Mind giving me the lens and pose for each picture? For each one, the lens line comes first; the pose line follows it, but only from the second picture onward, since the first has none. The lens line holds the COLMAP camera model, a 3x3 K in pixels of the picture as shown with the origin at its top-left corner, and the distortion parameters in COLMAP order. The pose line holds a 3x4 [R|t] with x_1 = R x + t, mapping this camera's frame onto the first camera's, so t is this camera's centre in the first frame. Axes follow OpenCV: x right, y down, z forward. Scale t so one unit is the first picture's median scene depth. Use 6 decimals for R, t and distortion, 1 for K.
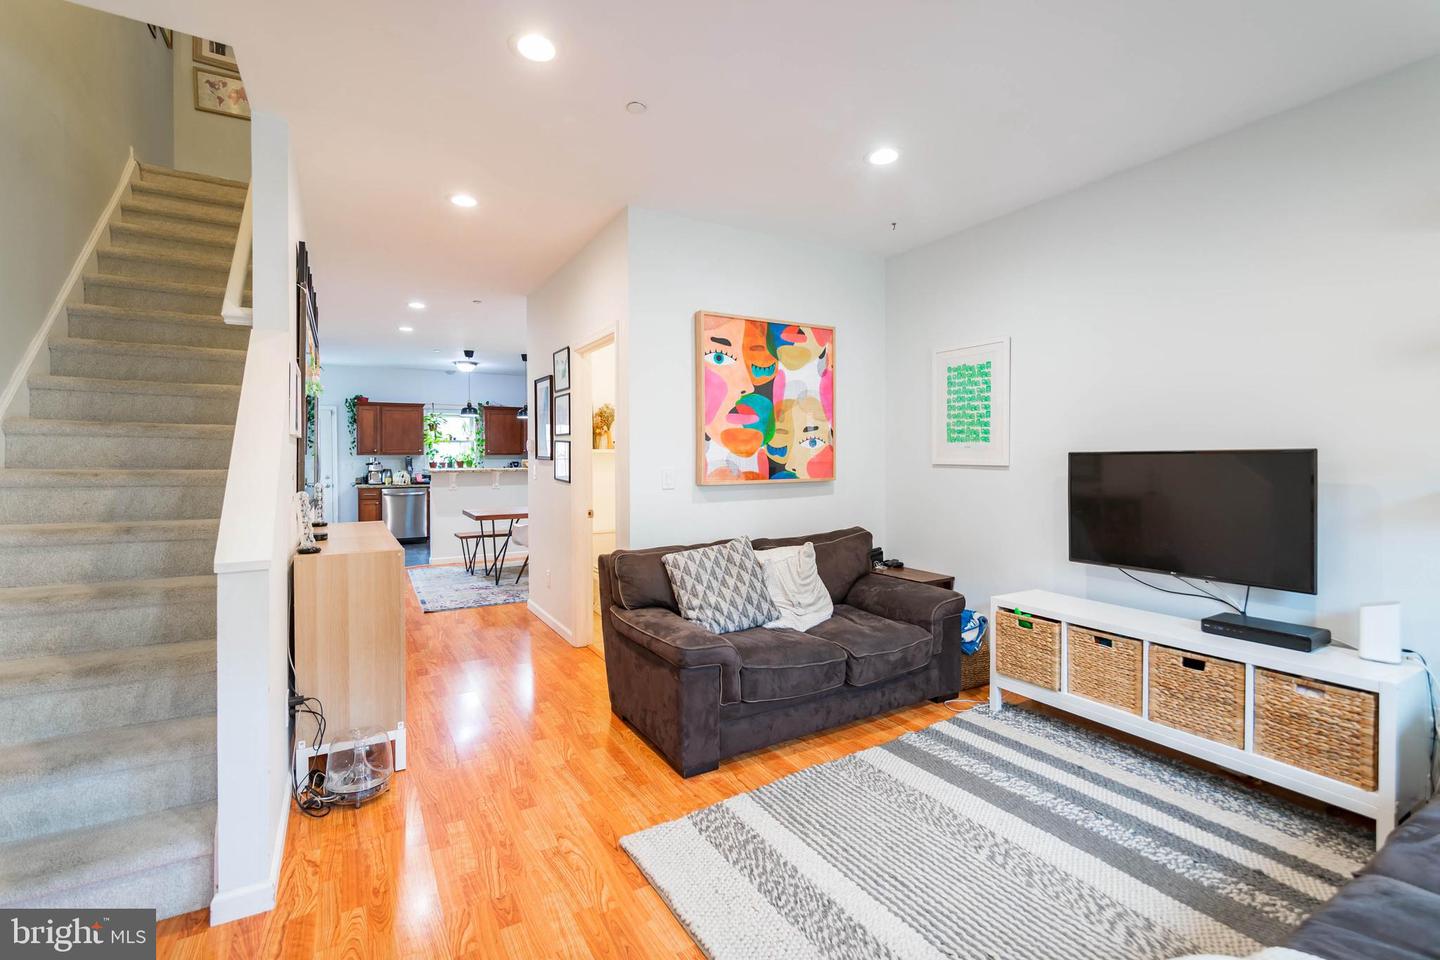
lens RADIAL K [[637.7, 0, 723.8], [0, 637.7, 464.8], [0, 0, 1]] dist [-0.002925, 0.001211]
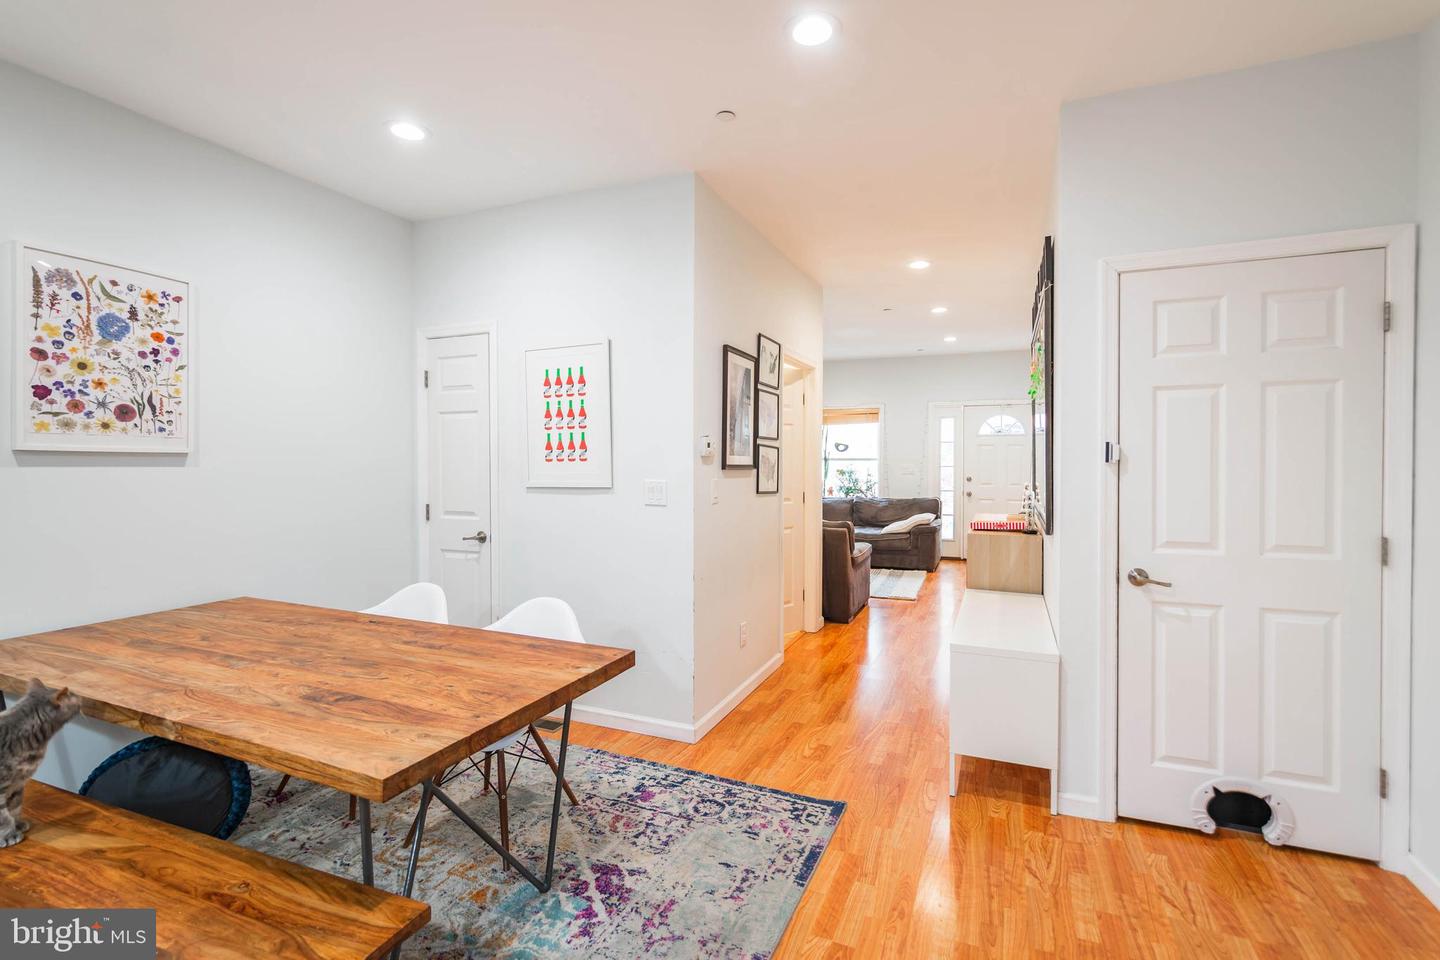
lens RADIAL K [[637.7, 0, 742.1], [0, 637.7, 469.9], [0, 0, 1]] dist [-0.002925, 0.001211]
pose [[-0.599143, -0.010621, 0.800571, -1.081777], [0.013911, 0.999623, 0.023673, -0.030781], [-0.800521, 0.025320, -0.598770, 1.822082]]
